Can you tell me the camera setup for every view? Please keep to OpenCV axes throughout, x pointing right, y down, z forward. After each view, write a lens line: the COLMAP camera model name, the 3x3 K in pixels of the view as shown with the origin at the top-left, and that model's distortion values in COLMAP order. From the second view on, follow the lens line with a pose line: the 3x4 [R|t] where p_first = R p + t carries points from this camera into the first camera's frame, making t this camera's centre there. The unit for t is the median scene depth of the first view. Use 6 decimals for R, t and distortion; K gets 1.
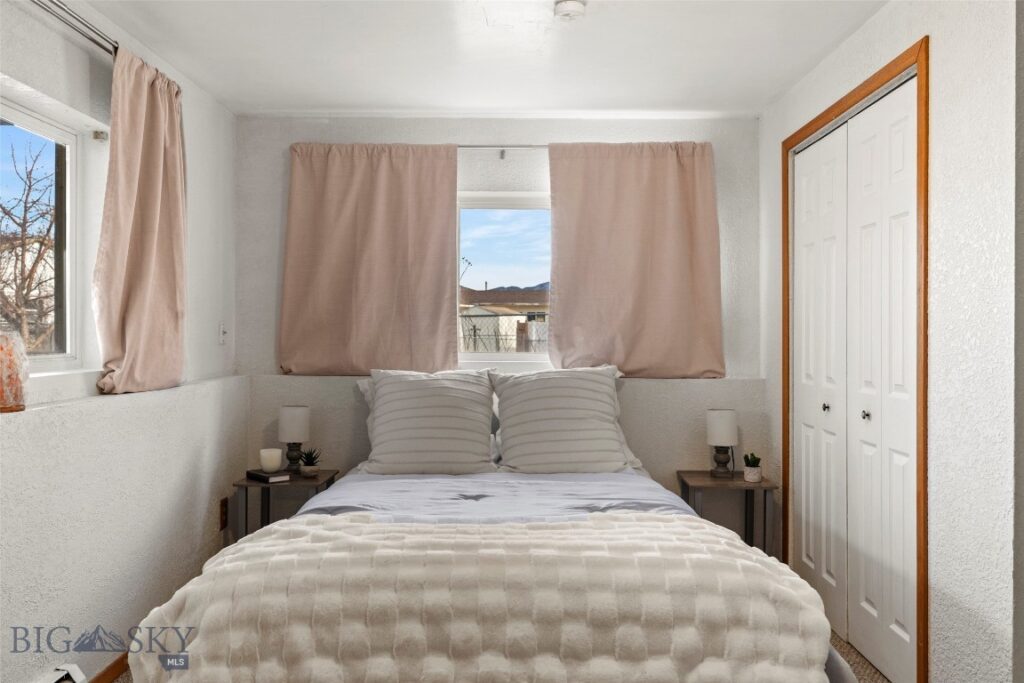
lens RADIAL K [[826.3, 0, 511.2], [0, 826.3, 339.8], [0, 0, 1]] dist [0.007342, 0.001146]
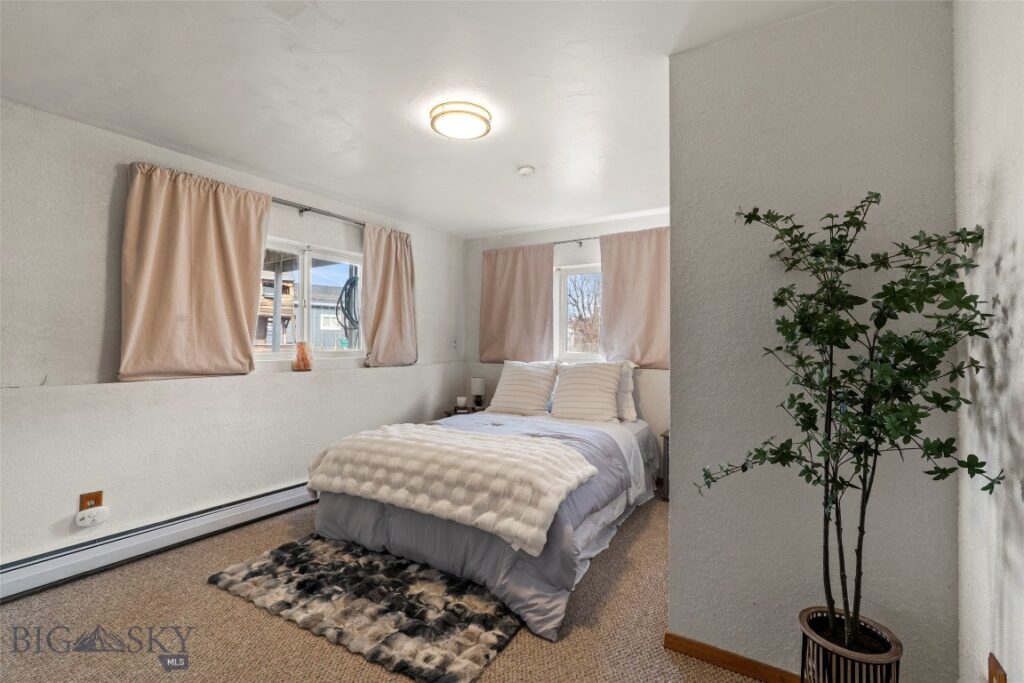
lens RADIAL K [[464.4, 0, 513.5], [0, 464.4, 341.9], [0, 0, 1]] dist [0.000338, 0.000227]
pose [[0.847708, -0.000141, -0.530463, 0.419975], [-0.005779, 0.999938, -0.009501, 0.001906], [0.530432, 0.011120, 0.847655, 0.056131]]
